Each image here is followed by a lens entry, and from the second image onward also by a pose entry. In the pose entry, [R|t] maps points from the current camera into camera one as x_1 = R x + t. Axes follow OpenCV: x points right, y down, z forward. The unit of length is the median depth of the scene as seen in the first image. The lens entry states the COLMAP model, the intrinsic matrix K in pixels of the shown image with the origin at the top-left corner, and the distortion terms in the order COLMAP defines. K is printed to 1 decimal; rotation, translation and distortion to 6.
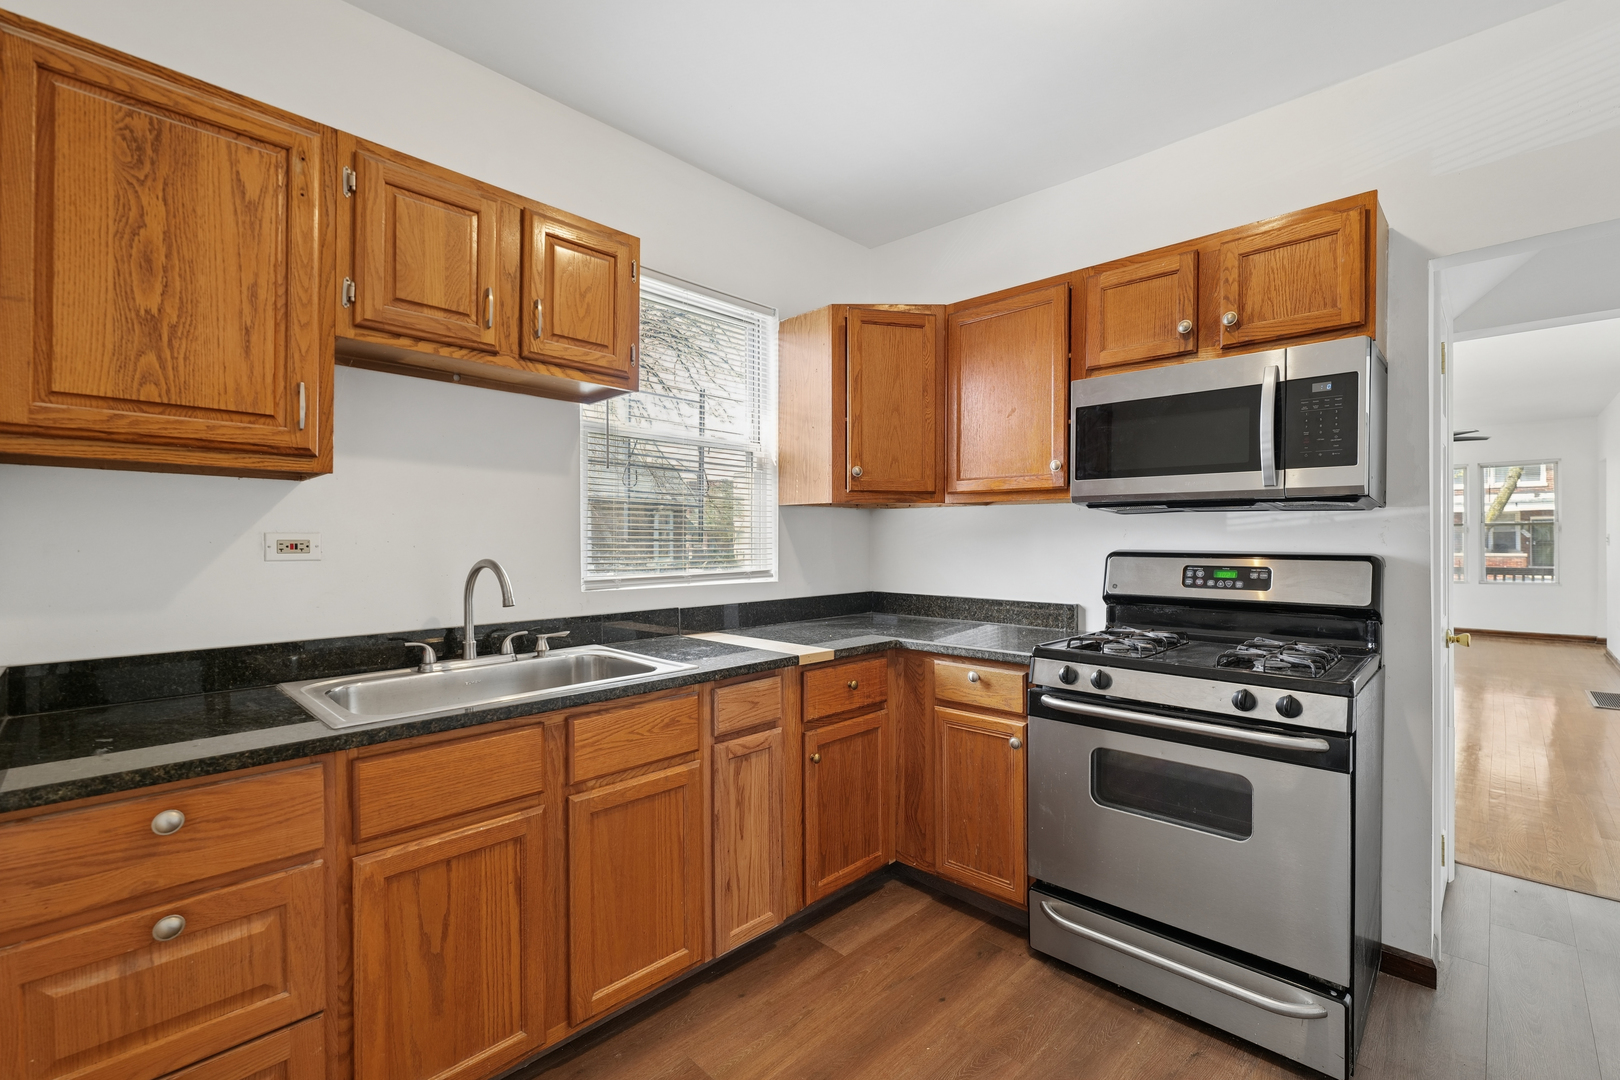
lens RADIAL K [[695.2, 0, 810.0], [0, 695.2, 540.0], [0, 0, 1]] dist [0.000355, -0.000019]
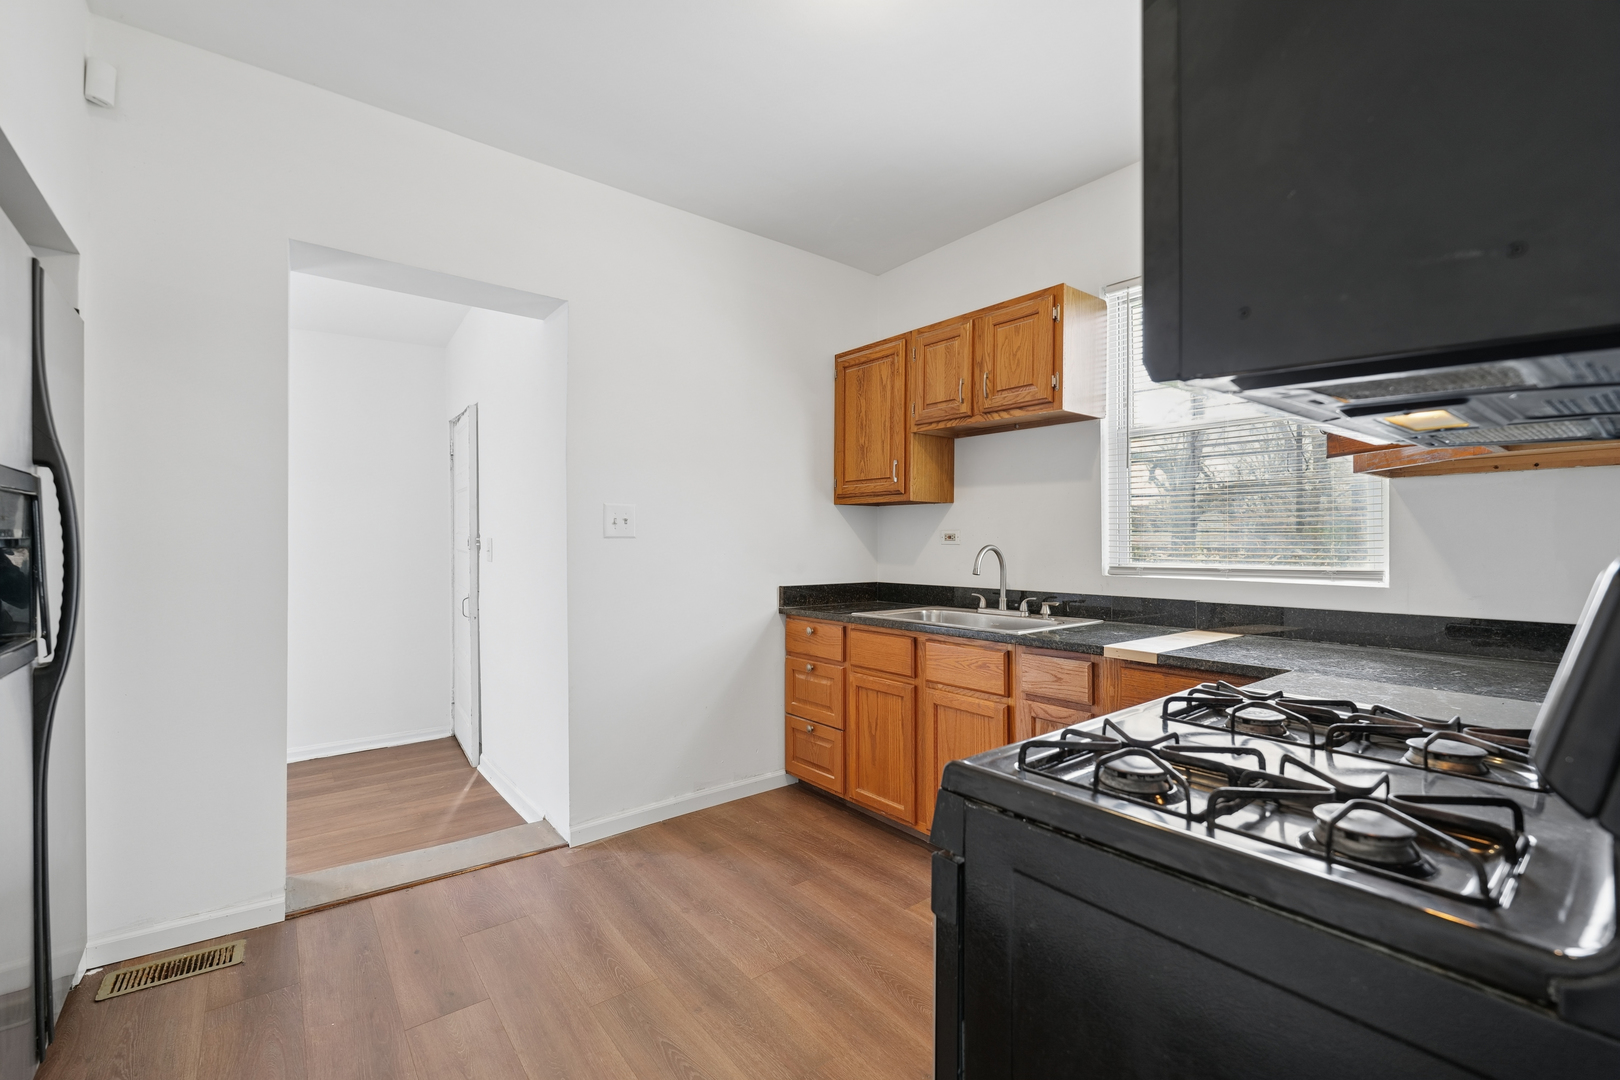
lens RADIAL K [[695.2, 0, 810.0], [0, 695.2, 540.0], [0, 0, 1]] dist [0.000355, -0.000019]
pose [[-0.125244, -0.004226, -0.992117, 1.172114], [0.000219, 0.999991, -0.004288, 0.023566], [0.992126, -0.000754, -0.125242, 0.827286]]
